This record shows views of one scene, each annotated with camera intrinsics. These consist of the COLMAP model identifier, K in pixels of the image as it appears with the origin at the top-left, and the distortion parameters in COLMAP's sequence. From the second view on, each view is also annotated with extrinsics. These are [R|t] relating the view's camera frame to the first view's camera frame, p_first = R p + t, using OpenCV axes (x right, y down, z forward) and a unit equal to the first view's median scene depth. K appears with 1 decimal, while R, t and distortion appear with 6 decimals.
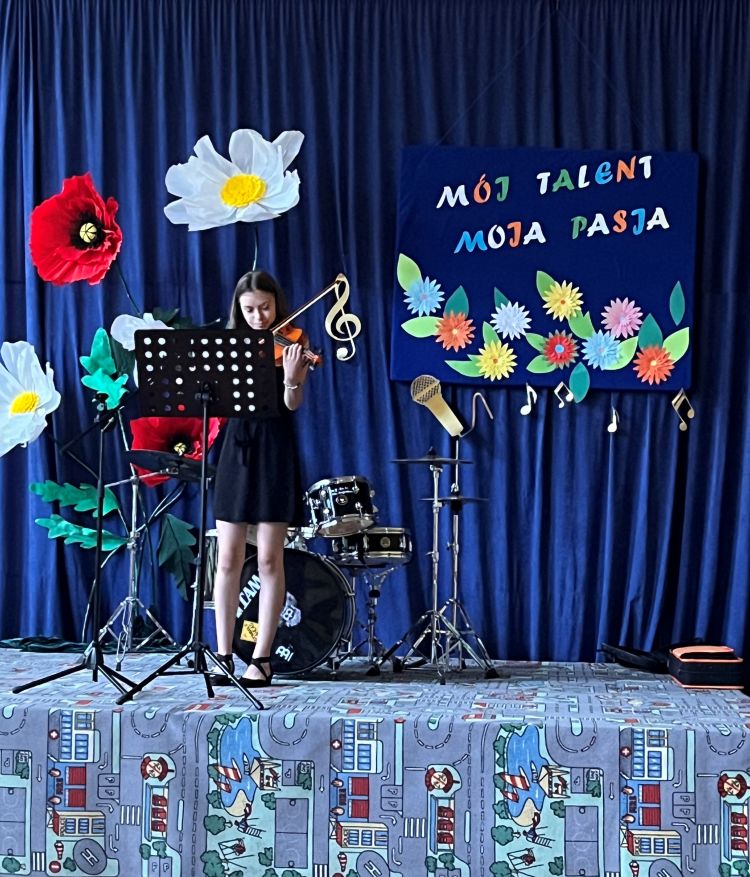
lens RADIAL K [[1976.3, 0, 374.2], [0, 1976.3, 495.9], [0, 0, 1]] dist [0.213401, -1.315935]
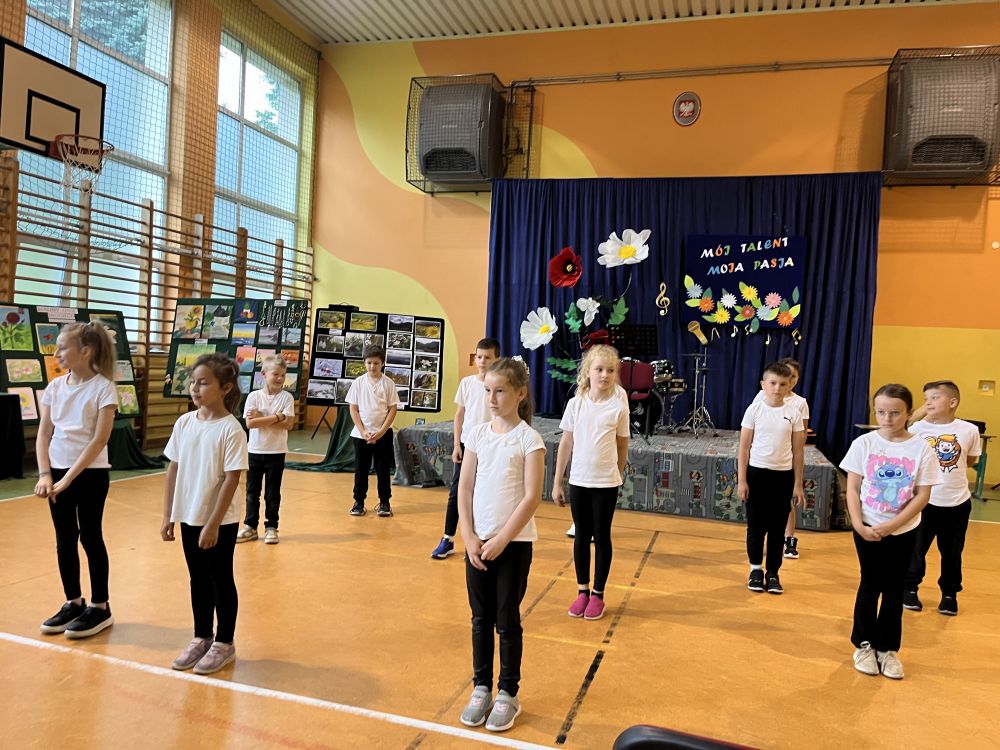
lens RADIAL K [[753.5, 0, 500.5], [0, 753.5, 384.4], [0, 0, 1]] dist [0.039700, -0.070234]
pose [[0.975676, 0.034420, -0.216501, -0.005126], [-0.025605, 0.998730, 0.043392, -0.013837], [0.217719, -0.036793, 0.975318, -0.047660]]
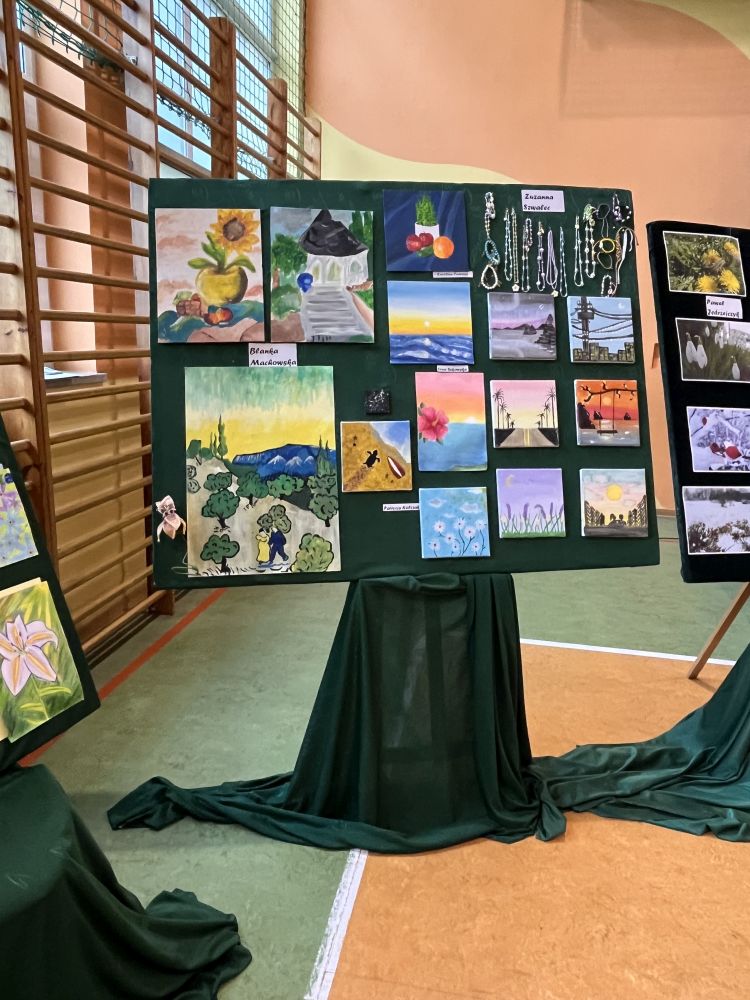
lens RADIAL K [[712.2, 0, 373.4], [0, 712.2, 493.5], [0, 0, 1]] dist [0.002643, -0.004250]
pose [[0.994008, 0.034772, -0.103629, -0.487949], [-0.009479, 0.971902, 0.235196, -0.026635], [0.108896, -0.232804, 0.966408, 0.530827]]
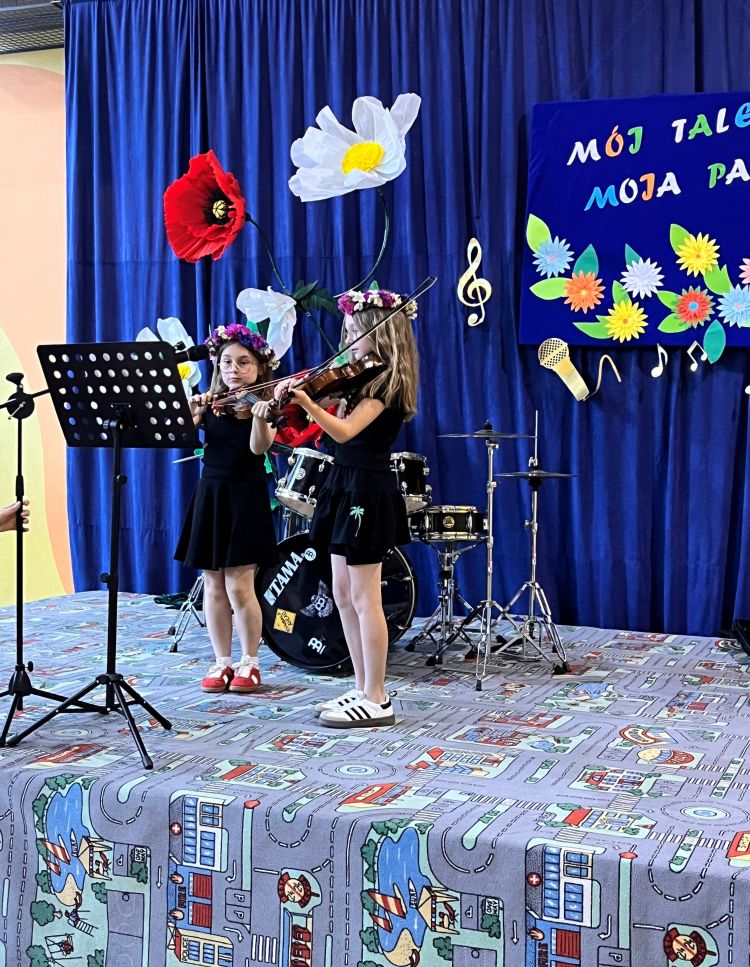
lens RADIAL K [[1310.3, 0, 375.0], [0, 1310.3, 483.5], [0, 0, 1]] dist [0.126425, -0.415561]
pose [[0.955097, 0.005299, -0.296245, 0.138045], [0.009767, 0.998734, 0.049353, -0.022678], [0.296131, -0.050030, 0.953836, 0.357366]]
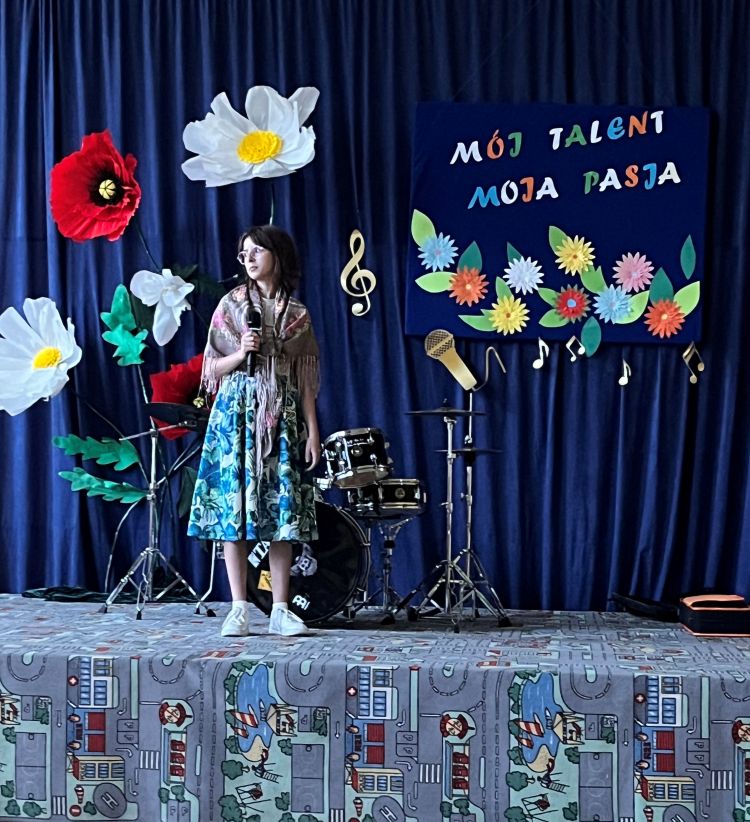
lens RADIAL K [[1873.0, 0, 352.7], [0, 1873.0, 525.4], [0, 0, 1]] dist [0.140167, -0.502340]
pose [[0.999821, -0.000978, -0.018899, -0.000416], [0.001672, 0.999323, 0.036742, 0.004038], [0.018851, -0.036767, 0.999146, 0.033362]]
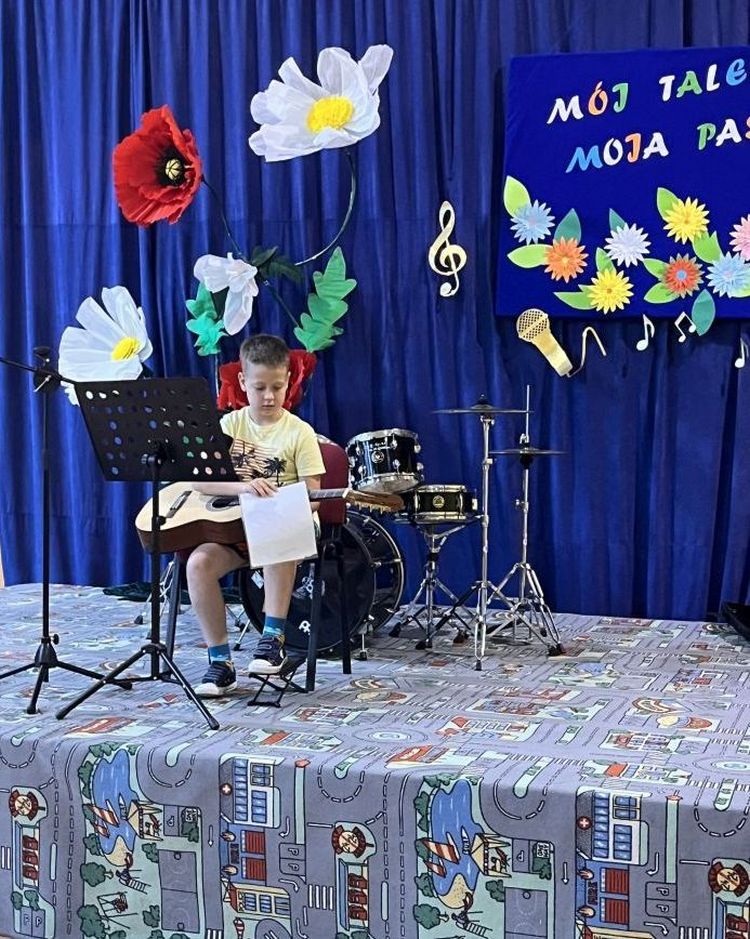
lens RADIAL K [[1525.4, 0, 328.0], [0, 1525.4, 548.9], [0, 0, 1]] dist [0.138596, -0.498841]
pose [[0.968634, 0.011656, -0.248218, 0.115011], [0.012624, 0.995301, 0.096001, -0.019941], [0.248171, -0.096123, 0.963935, 0.281729]]
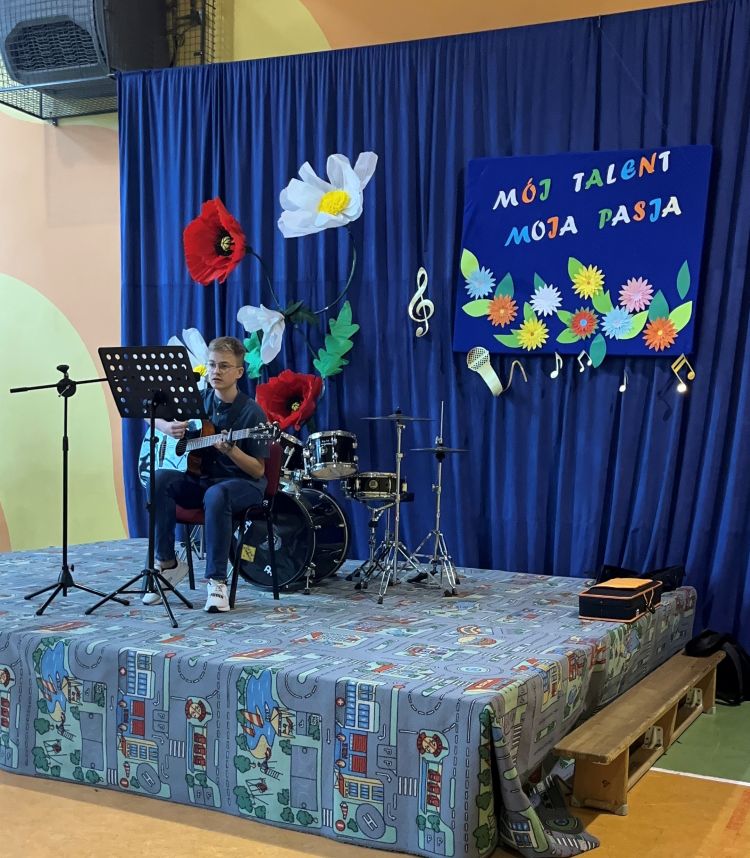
lens RADIAL K [[1109.3, 0, 373.0], [0, 1109.3, 581.7], [0, 0, 1]] dist [0.075167, -0.141585]
pose [[0.932872, 0.055560, -0.355896, 0.230304], [-0.005330, 0.990054, 0.140589, -0.012434], [0.360167, -0.129255, 0.923890, 0.304564]]
